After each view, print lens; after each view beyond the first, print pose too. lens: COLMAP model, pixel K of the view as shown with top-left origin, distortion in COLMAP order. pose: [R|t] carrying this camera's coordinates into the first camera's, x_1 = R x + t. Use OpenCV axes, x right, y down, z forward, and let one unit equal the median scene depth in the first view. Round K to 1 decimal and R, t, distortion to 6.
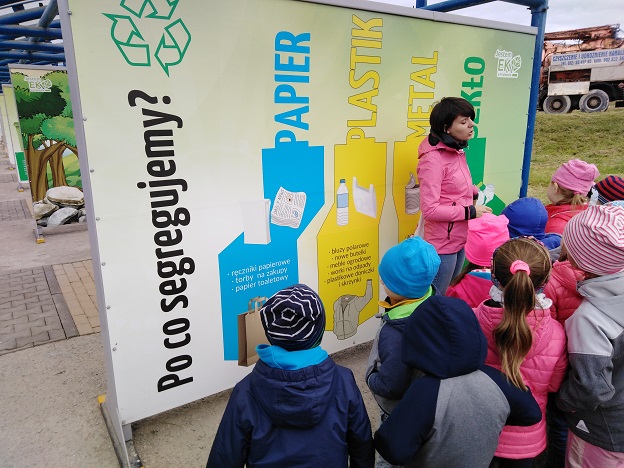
lens RADIAL K [[465.8, 0, 312.2], [0, 465.8, 233.7], [0, 0, 1]] dist [0.014430, -0.002819]
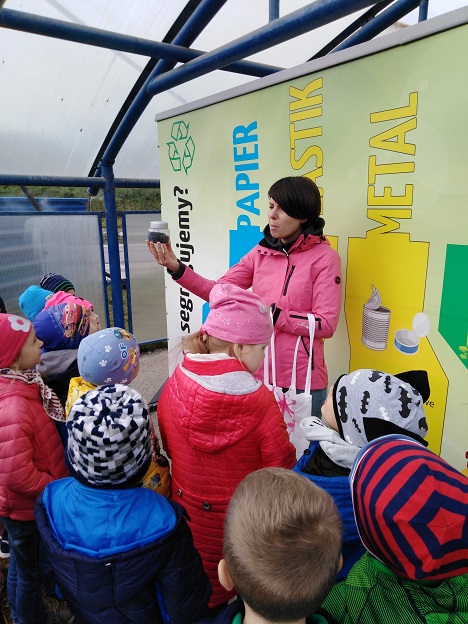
lens RADIAL K [[465.8, 0, 233.4], [0, 465.8, 313.0], [0, 0, 1]] dist [0.014430, -0.002819]
pose [[0.038653, 0.239262, -0.970185, 1.107260], [-0.230867, 0.946780, 0.224292, -0.254799], [0.972217, 0.215314, 0.091834, 0.968668]]
